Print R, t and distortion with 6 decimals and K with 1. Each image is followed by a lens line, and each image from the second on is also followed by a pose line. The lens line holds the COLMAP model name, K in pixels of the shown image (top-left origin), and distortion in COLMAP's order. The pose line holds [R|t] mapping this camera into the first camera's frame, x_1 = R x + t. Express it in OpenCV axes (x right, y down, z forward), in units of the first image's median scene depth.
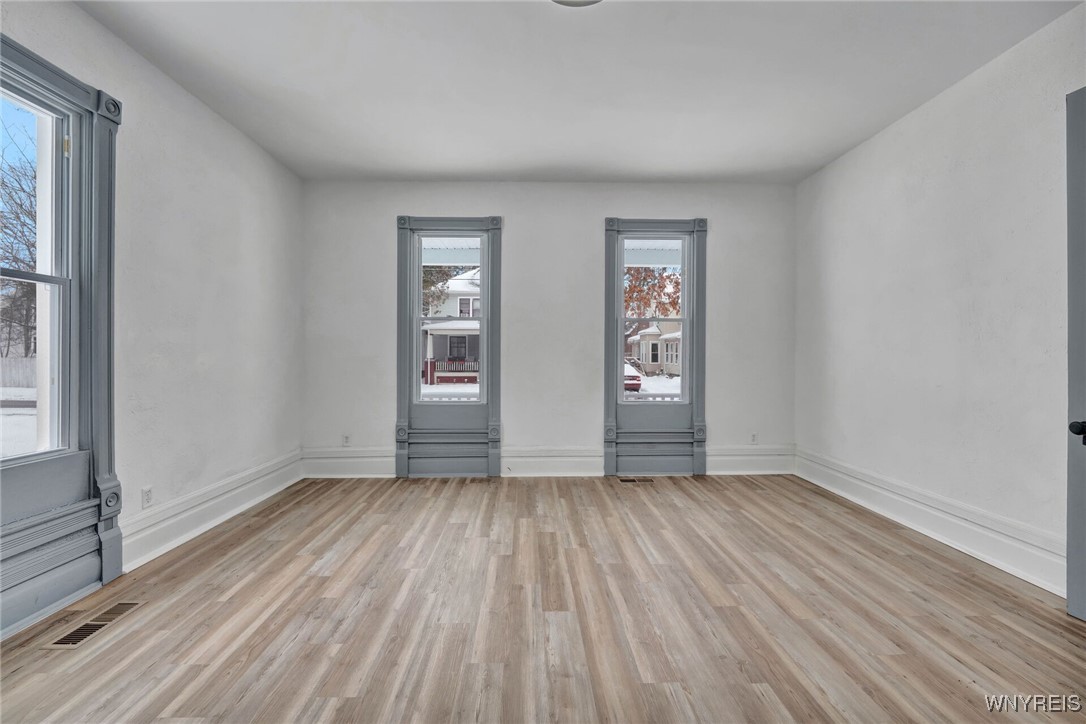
lens RADIAL K [[451.0, 0, 538.3], [0, 451.0, 363.8], [0, 0, 1]] dist [-0.018664, -0.000089]
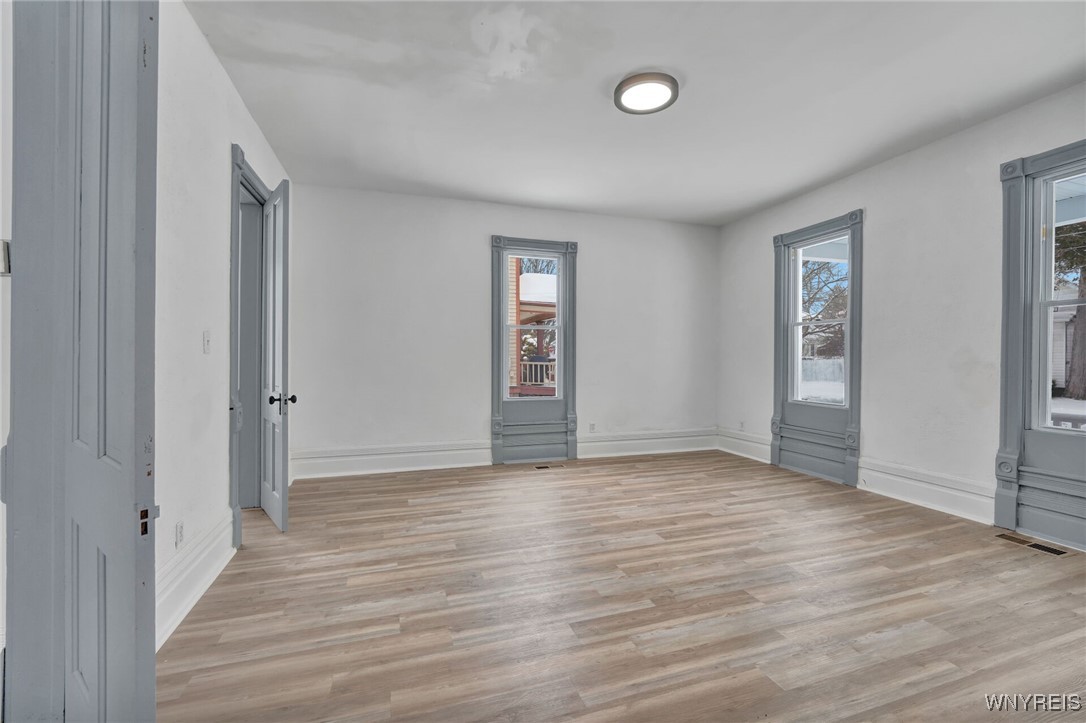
lens RADIAL K [[451.0, 0, 538.3], [0, 451.0, 363.3], [0, 0, 1]] dist [-0.018664, -0.000089]
pose [[0.279121, 0.009637, -0.960208, 0.935006], [-0.018276, 0.999822, 0.004722, 0.000815], [0.960082, 0.016231, 0.279247, 0.157911]]
